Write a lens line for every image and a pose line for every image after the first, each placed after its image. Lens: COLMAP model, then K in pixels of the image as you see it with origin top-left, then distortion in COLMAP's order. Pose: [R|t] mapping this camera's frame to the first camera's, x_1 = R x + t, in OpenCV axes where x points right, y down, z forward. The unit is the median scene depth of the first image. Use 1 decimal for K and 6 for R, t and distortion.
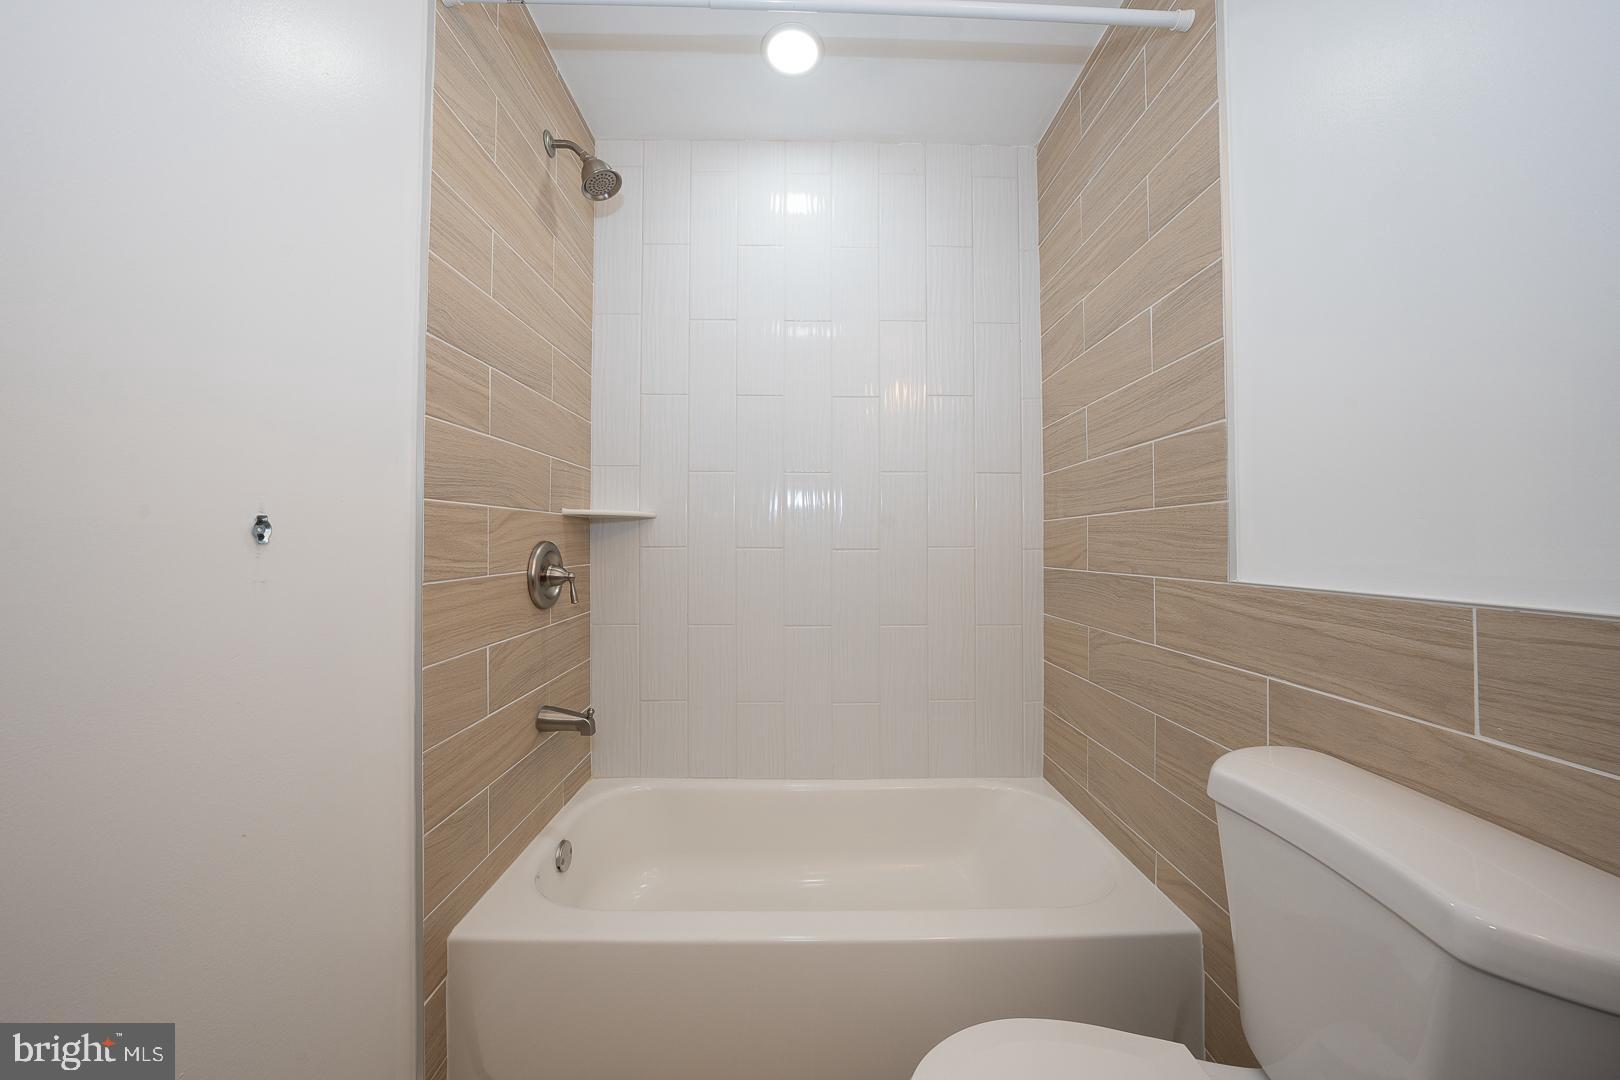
lens RADIAL K [[559.3, 0, 812.2], [0, 559.3, 532.1], [0, 0, 1]] dist [-0.022864, 0.003775]
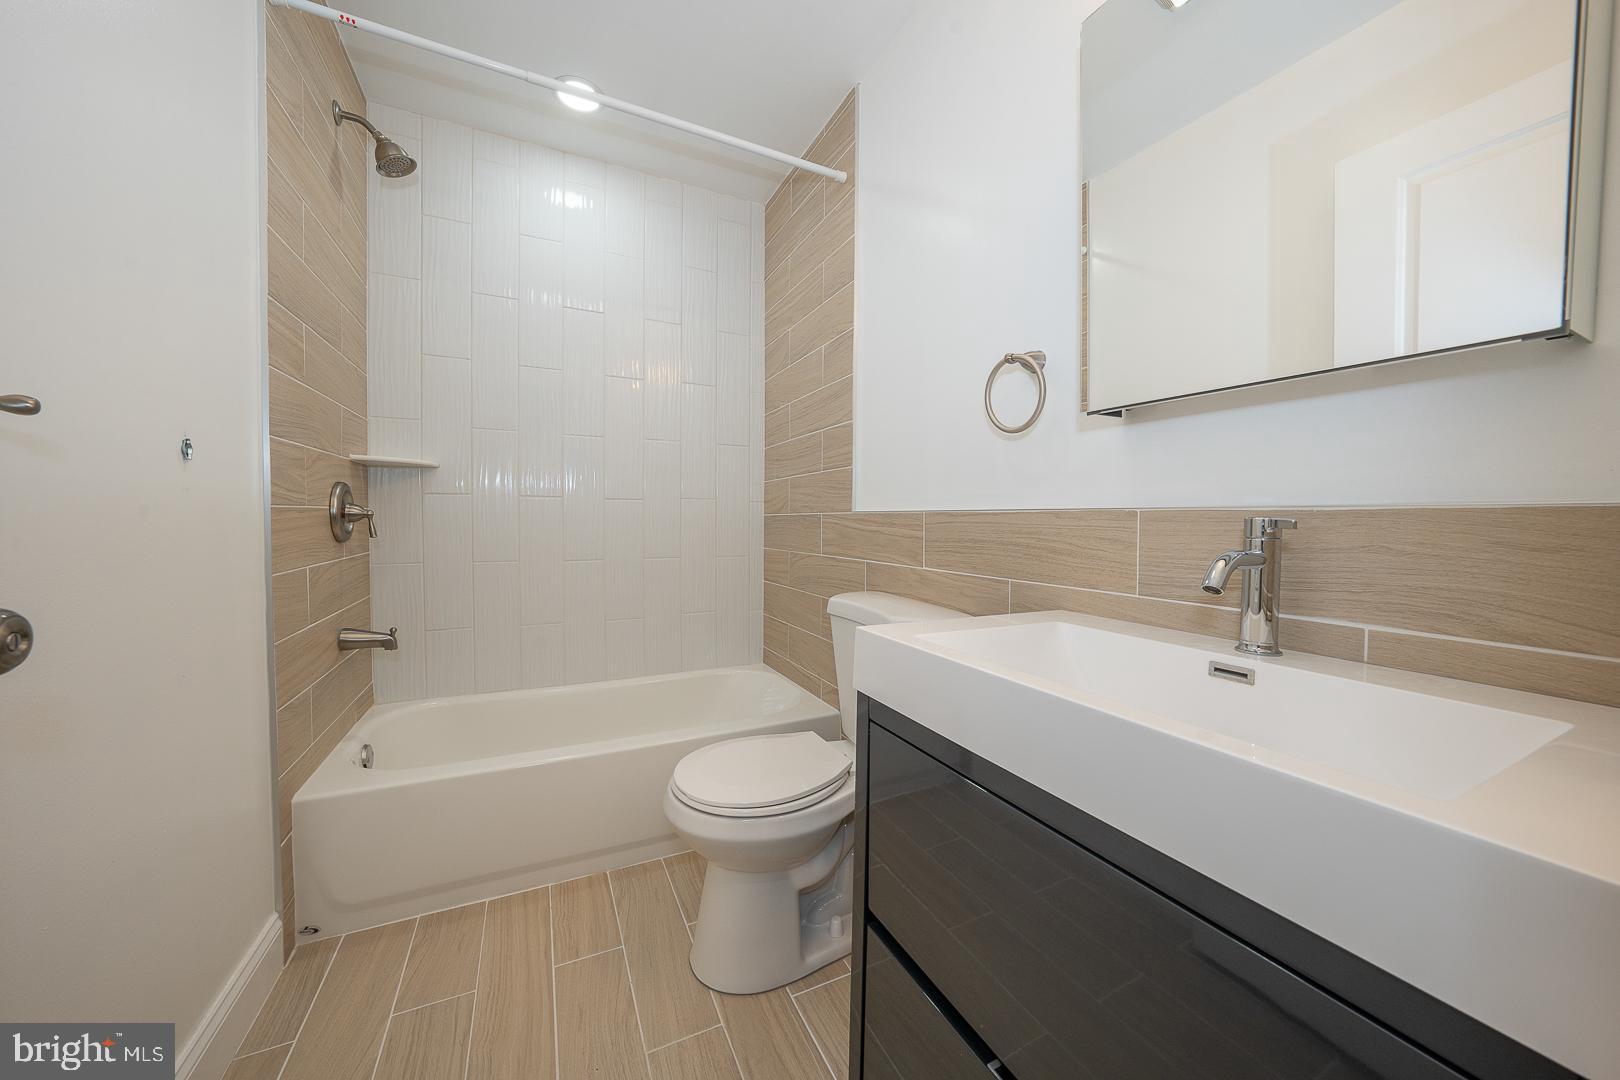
lens RADIAL K [[559.3, 0, 809.1], [0, 559.3, 538.0], [0, 0, 1]] dist [-0.022864, 0.003775]
pose [[0.906281, -0.008242, 0.422596, -0.108943], [-0.015505, 0.998489, 0.052726, 0.062644], [-0.422392, -0.054337, 0.904783, -0.453966]]
